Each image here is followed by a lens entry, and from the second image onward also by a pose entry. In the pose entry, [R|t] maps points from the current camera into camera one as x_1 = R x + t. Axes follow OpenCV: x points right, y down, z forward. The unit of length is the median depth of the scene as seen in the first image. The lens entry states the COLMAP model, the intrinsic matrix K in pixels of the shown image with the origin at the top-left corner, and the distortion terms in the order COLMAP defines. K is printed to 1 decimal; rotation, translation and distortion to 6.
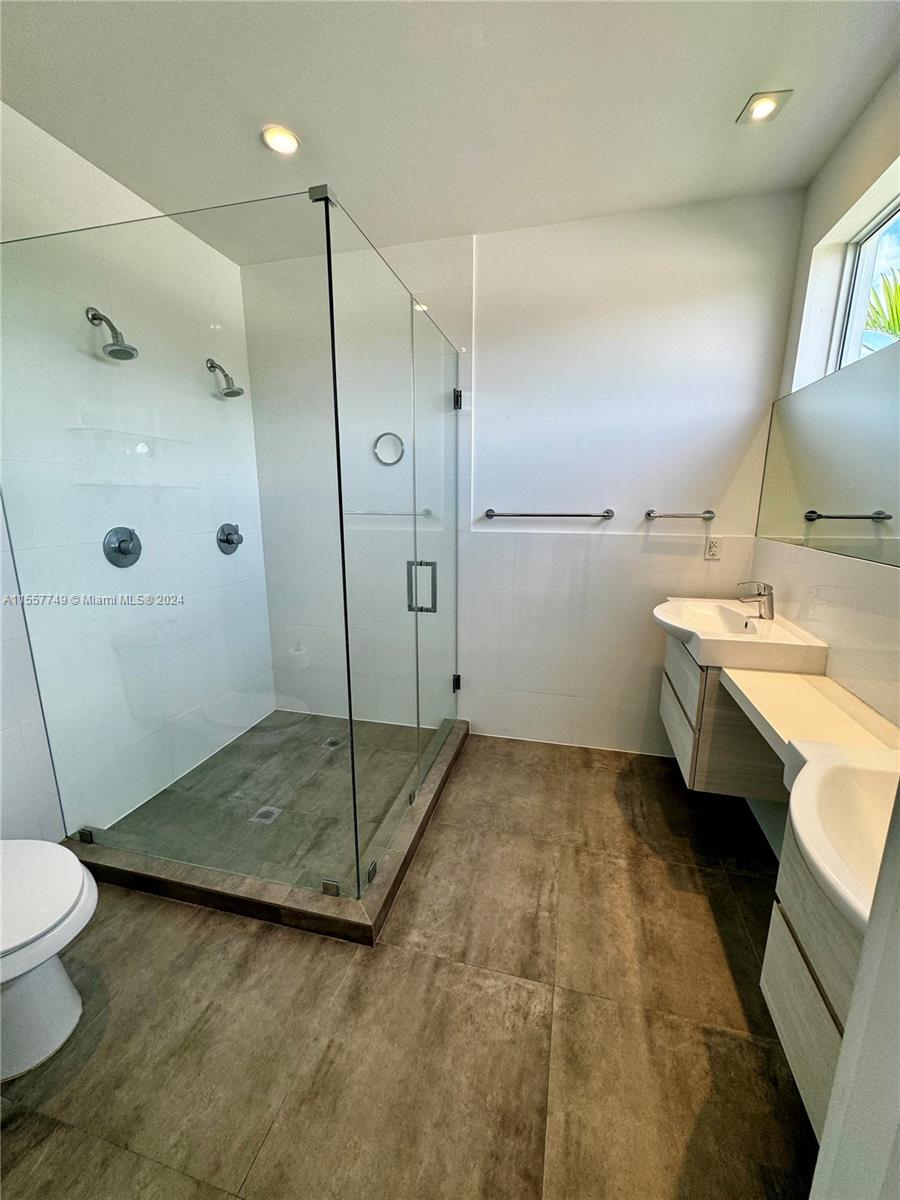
lens RADIAL K [[479.5, 0, 452.3], [0, 479.5, 601.2], [0, 0, 1]] dist [-0.002648, 0.000079]
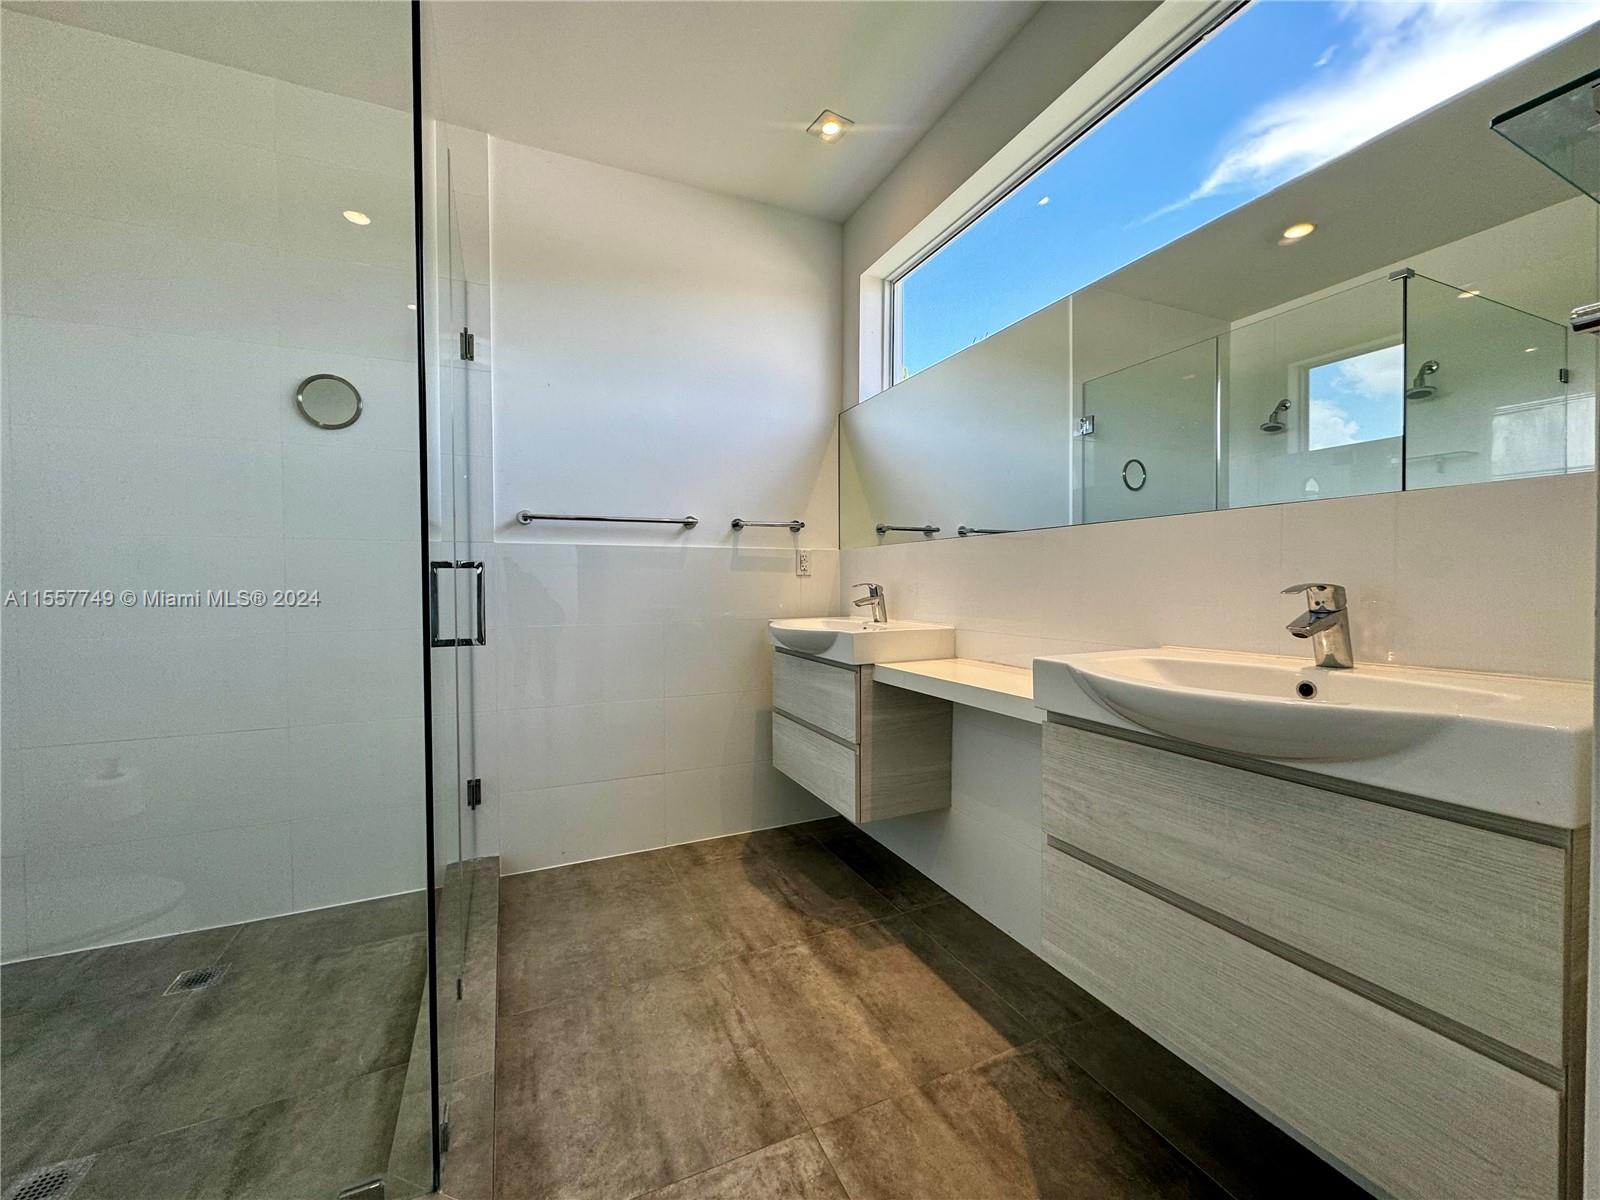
lens RADIAL K [[639.4, 0, 804.9], [0, 639.4, 595.4], [0, 0, 1]] dist [-0.002648, 0.000079]
pose [[0.775242, -0.018275, 0.631400, -0.258321], [0.137614, 0.980458, -0.140586, 0.146892], [-0.616492, 0.195878, 0.762607, 0.134430]]
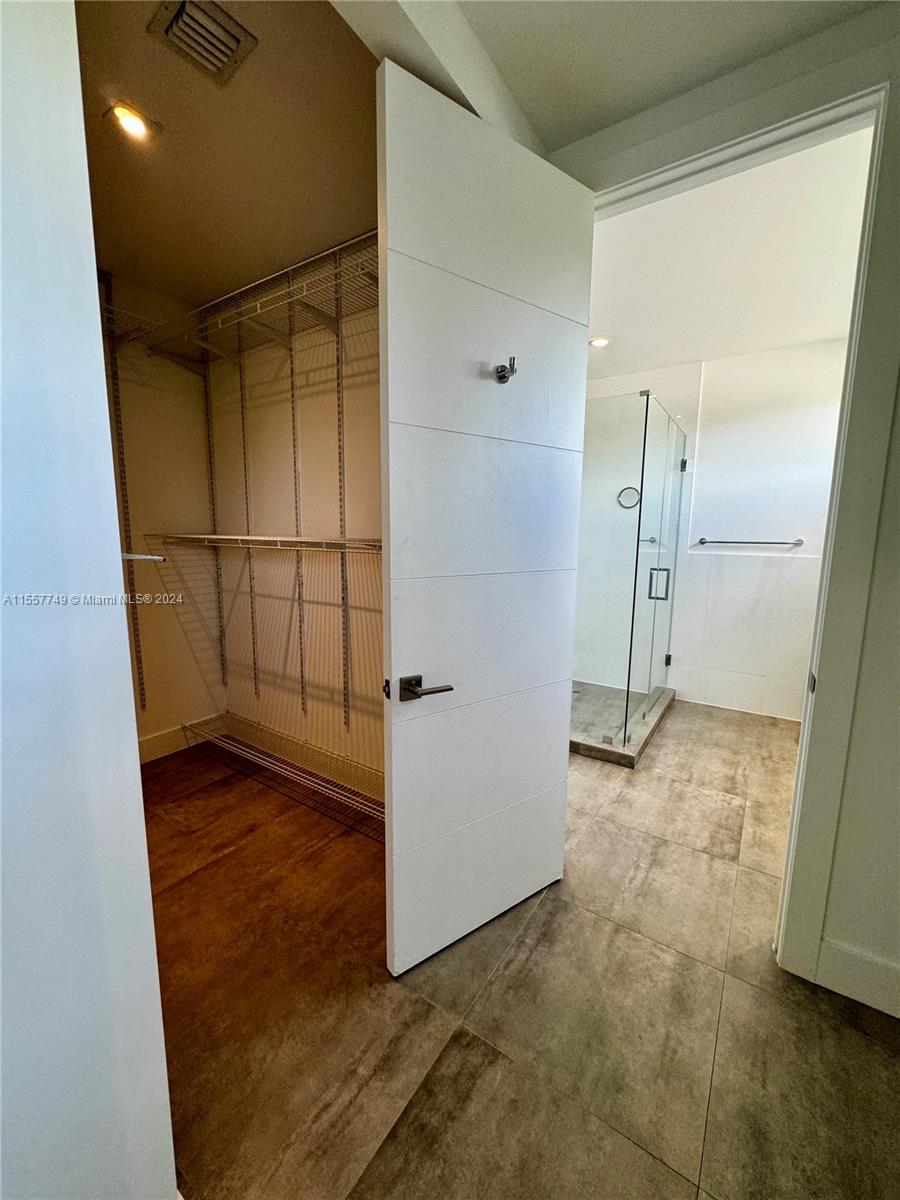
lens RADIAL K [[479.5, 0, 451.3], [0, 479.5, 603.6], [0, 0, 1]] dist [-0.002648, 0.000079]
pose [[0.943241, 0.057251, -0.327137, -0.212608], [-0.078494, 0.995552, -0.052096, 0.193505], [0.322699, 0.074817, 0.943540, -0.821569]]
